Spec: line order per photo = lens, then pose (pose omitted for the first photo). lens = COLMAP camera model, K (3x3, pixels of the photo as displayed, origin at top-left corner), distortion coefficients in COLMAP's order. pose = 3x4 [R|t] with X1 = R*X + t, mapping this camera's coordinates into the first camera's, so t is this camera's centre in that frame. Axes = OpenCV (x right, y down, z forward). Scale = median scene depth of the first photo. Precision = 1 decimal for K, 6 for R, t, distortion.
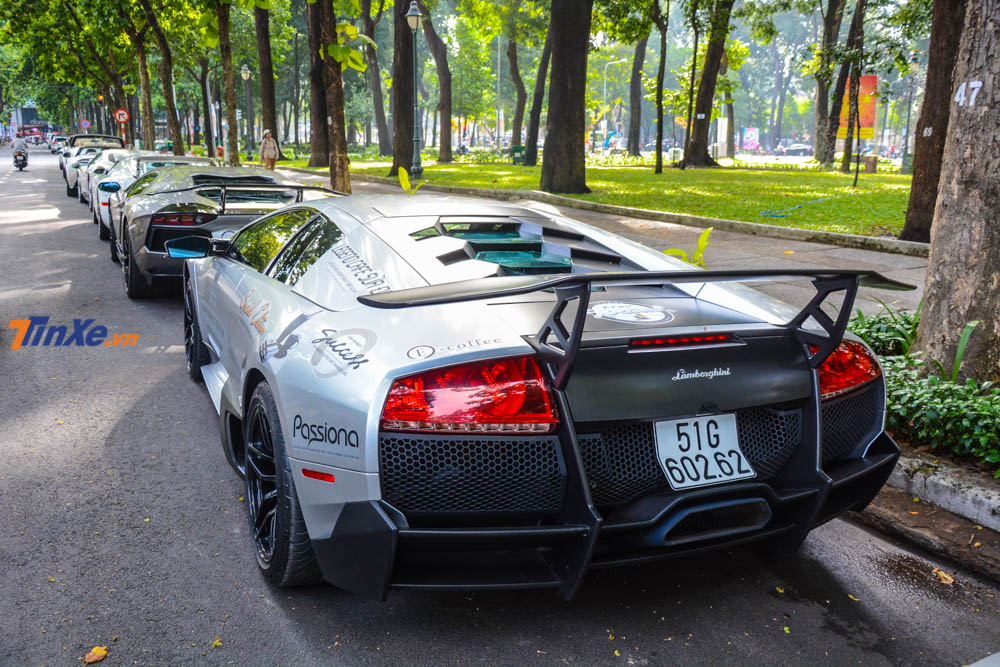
lens RADIAL K [[892.0, 0, 500.0], [0, 892.0, 333.5], [0, 0, 1]] dist [-0.110485, 0.185818]
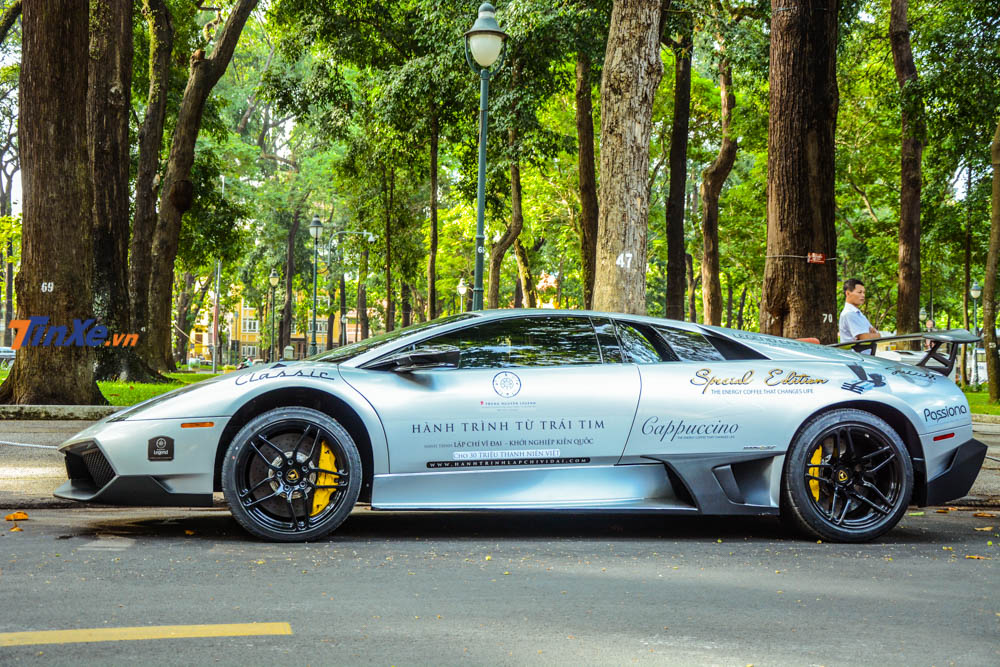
lens RADIAL K [[1271.3, 0, 500.0], [0, 1271.3, 333.5], [0, 0, 1]] dist [0.037425, 0.488438]
pose [[0.225380, 0.024349, 0.973967, -1.768489], [0.184455, 0.980541, -0.067197, -0.025840], [-0.956650, 0.194798, 0.216503, 0.728597]]
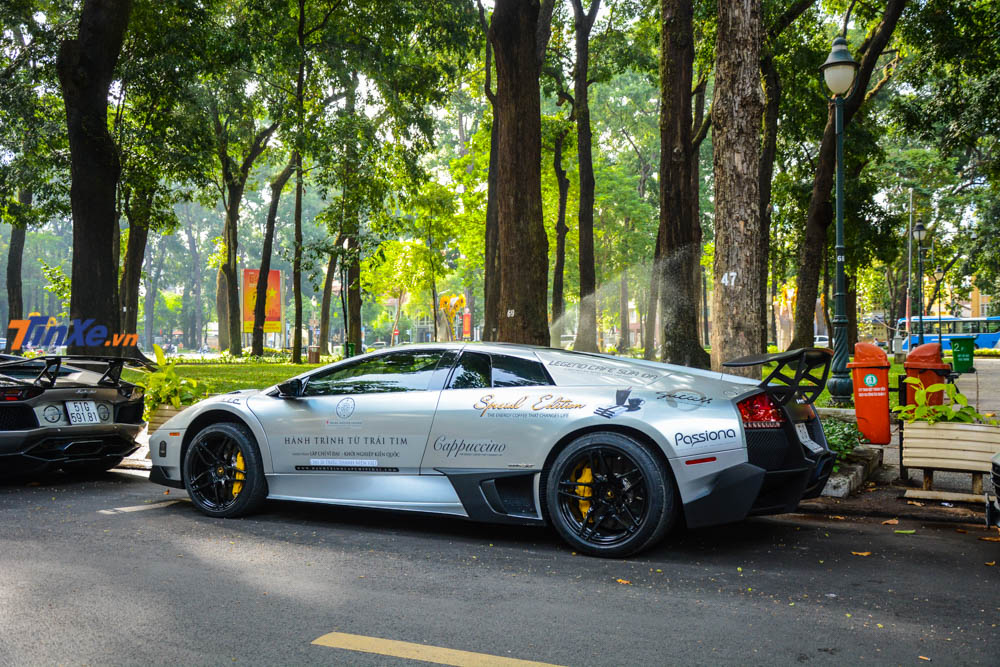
lens RADIAL K [[1013.6, 0, 500.0], [0, 1013.6, 333.5], [0, 0, 1]] dist [-0.009359, 0.006365]
pose [[0.788095, -0.007261, 0.615511, -1.079699], [0.142791, 0.974811, -0.171330, 0.117567], [-0.598763, 0.222913, 0.769280, -0.271206]]
